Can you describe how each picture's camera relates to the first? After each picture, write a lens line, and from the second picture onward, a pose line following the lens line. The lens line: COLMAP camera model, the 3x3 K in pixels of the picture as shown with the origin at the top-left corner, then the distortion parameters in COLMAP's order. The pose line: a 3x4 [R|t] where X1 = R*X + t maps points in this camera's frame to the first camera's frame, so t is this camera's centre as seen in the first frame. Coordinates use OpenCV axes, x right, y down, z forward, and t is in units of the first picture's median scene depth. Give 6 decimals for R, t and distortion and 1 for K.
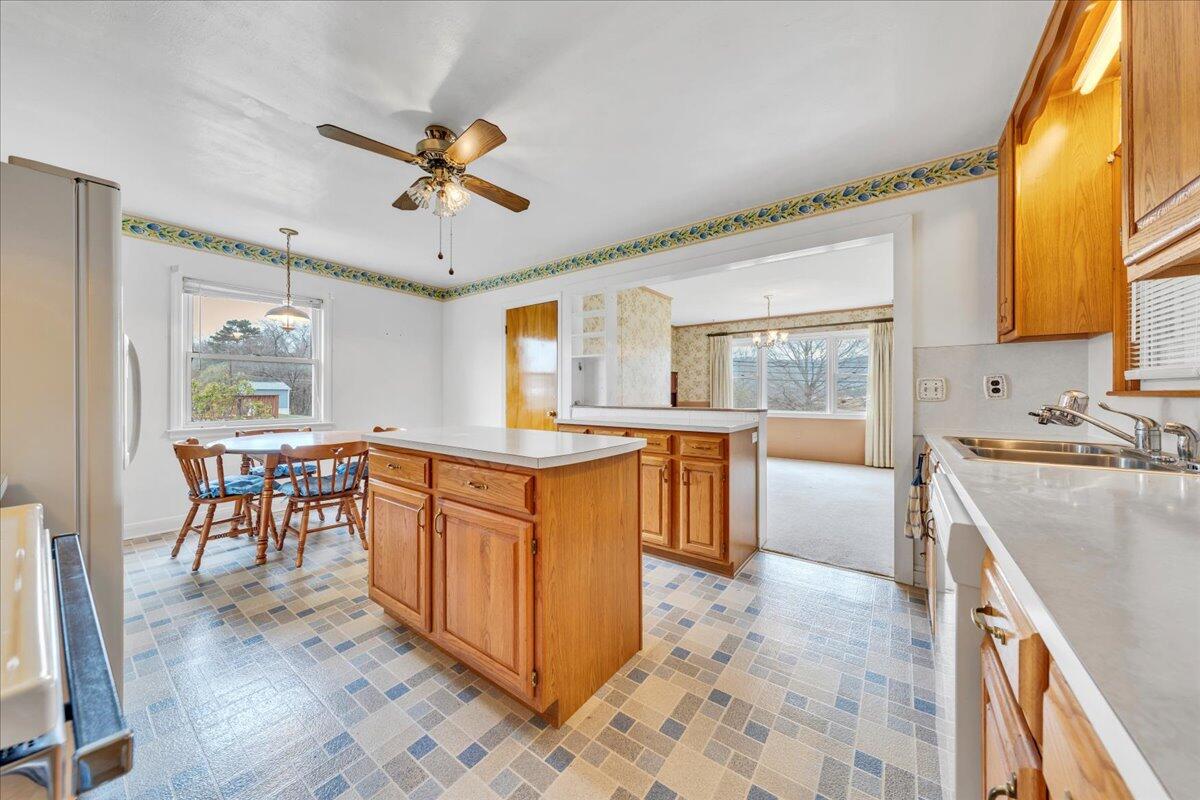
lens RADIAL K [[407.6, 0, 601.6], [0, 407.6, 390.5], [0, 0, 1]] dist [-0.002108, 0.000203]
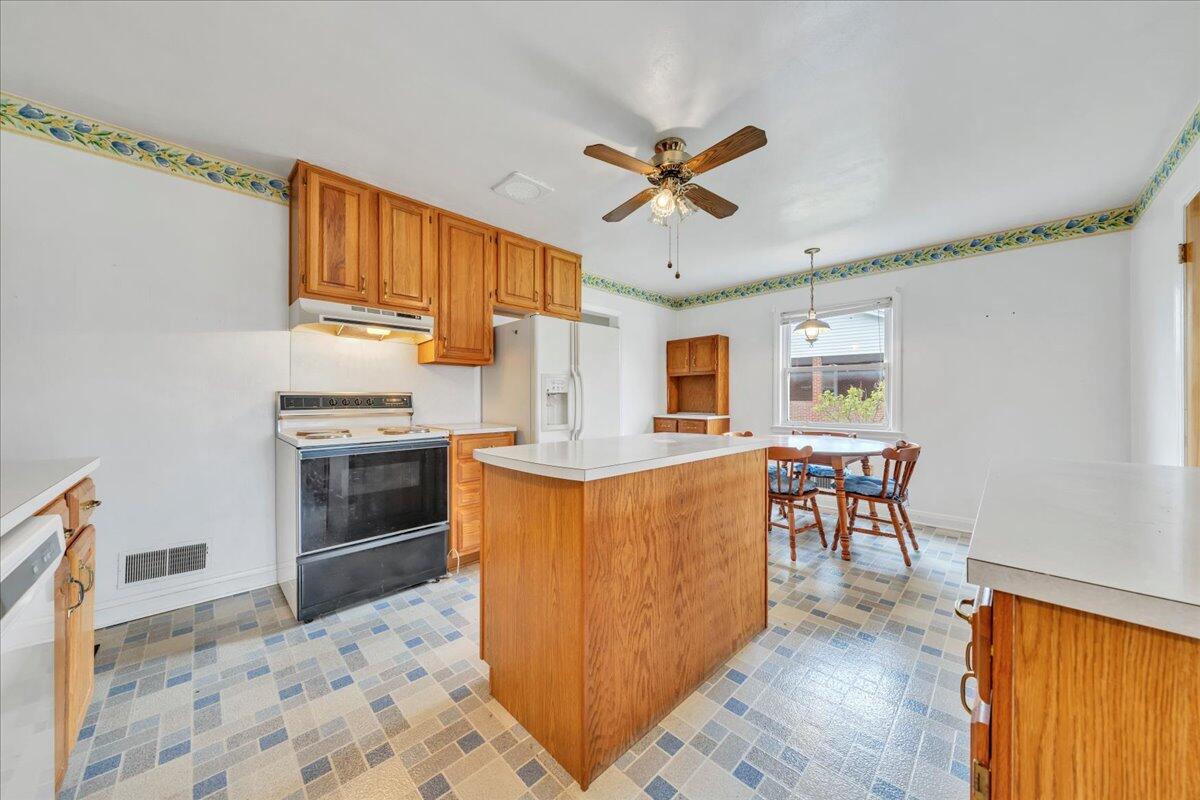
lens RADIAL K [[407.6, 0, 598.8], [0, 407.6, 398.7], [0, 0, 1]] dist [-0.002108, 0.000203]
pose [[-0.155589, -0.001415, -0.987821, 0.585880], [0.006587, 0.999975, -0.002470, 0.006623], [0.987800, -0.006891, -0.155576, 0.893791]]
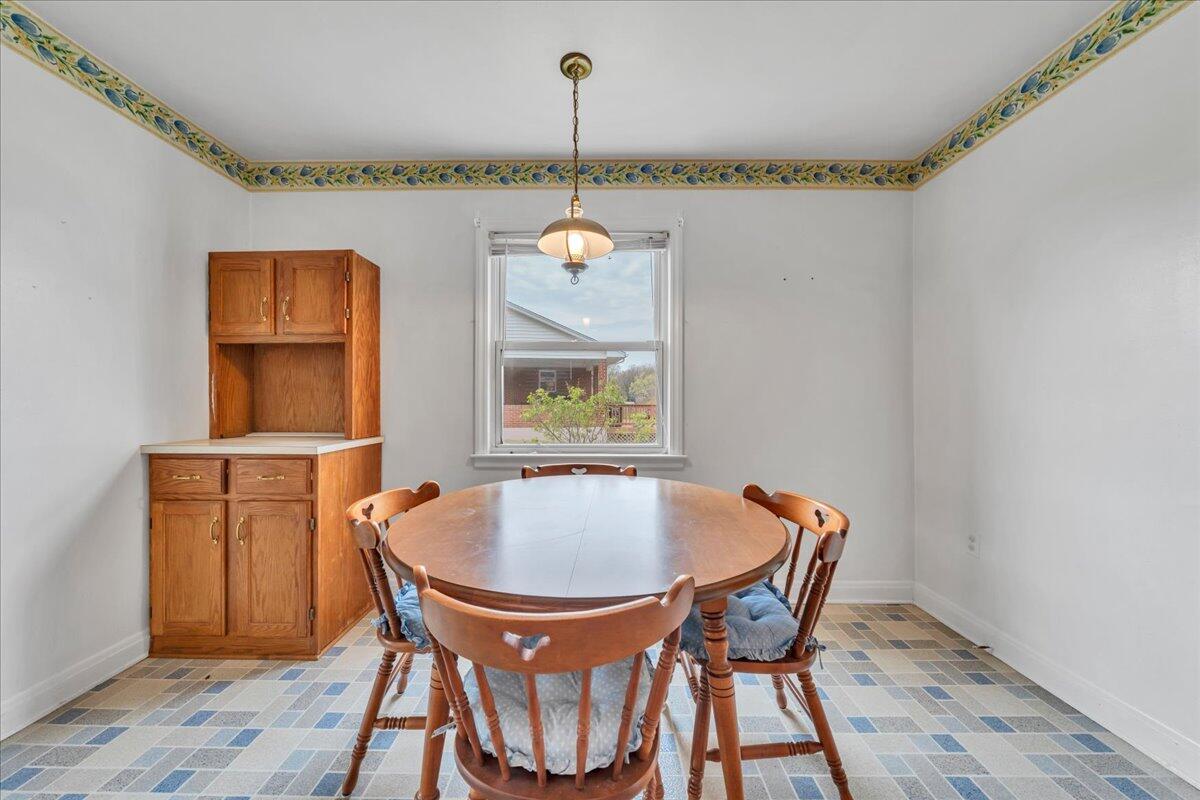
lens RADIAL K [[407.6, 0, 595.8], [0, 407.6, 404.1], [0, 0, 1]] dist [-0.002108, 0.000203]
pose [[0.580114, 0.002124, -0.814532, -0.535124], [0.006343, 0.999955, 0.007125, 0.011292], [0.814510, -0.009300, 0.580075, 1.090964]]
